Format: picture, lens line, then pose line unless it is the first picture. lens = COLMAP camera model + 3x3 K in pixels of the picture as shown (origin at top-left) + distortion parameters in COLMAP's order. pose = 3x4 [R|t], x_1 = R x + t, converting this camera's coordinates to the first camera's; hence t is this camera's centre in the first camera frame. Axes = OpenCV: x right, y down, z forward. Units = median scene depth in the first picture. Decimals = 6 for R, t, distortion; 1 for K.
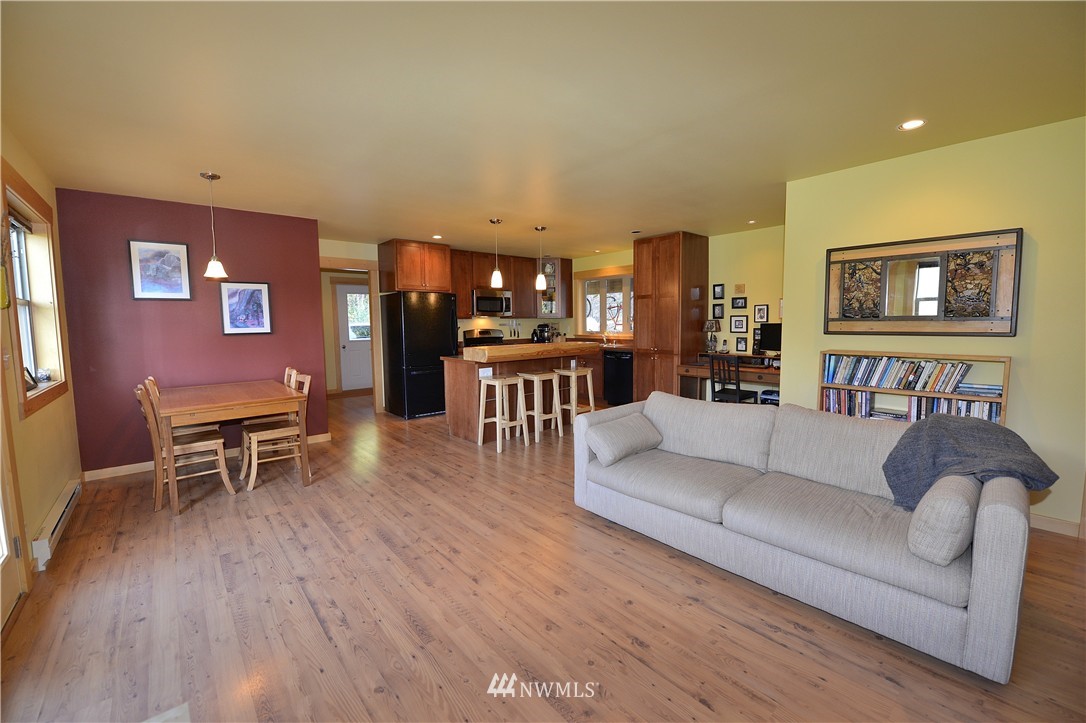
lens RADIAL K [[440.7, 0, 543.0], [0, 440.7, 361.5], [0, 0, 1]] dist [-0.007335, -0.004718]
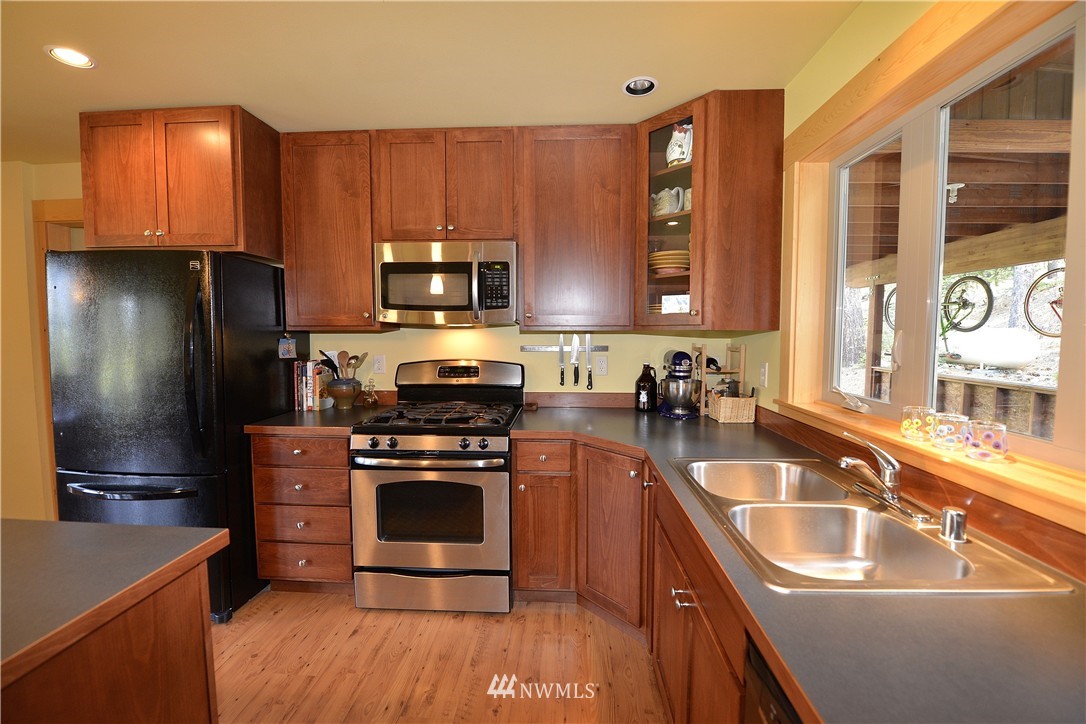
lens RADIAL K [[444.1, 0, 543.0], [0, 444.1, 362.0], [0, 0, 1]] dist [-0.009577, -0.003730]
pose [[0.719963, 0.060085, -0.691407, 0.156339], [-0.072328, 0.997316, 0.011354, -0.081156], [0.690234, 0.041833, 0.722376, 0.791192]]
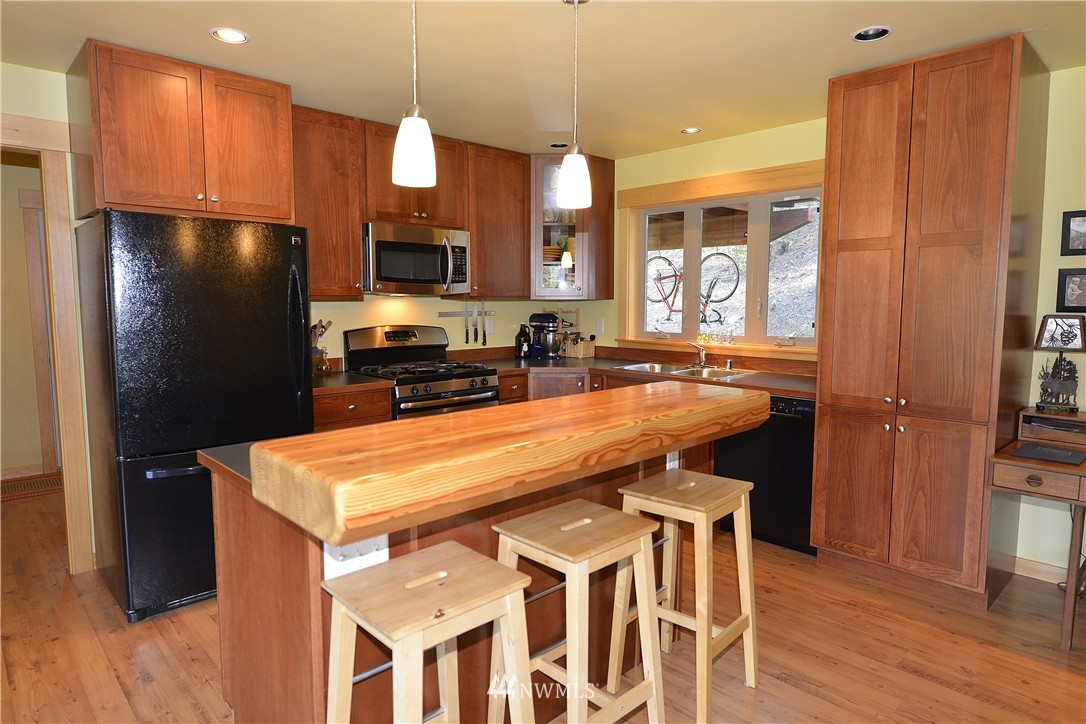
lens RADIAL K [[632.8, 0, 543.0], [0, 632.8, 362.0], [0, 0, 1]] dist [0.003384, 0.000622]
pose [[0.998711, 0.008244, 0.050079, -0.032867], [-0.008745, 0.999914, 0.009797, -0.047919], [-0.049994, -0.010222, 0.998697, 0.425071]]
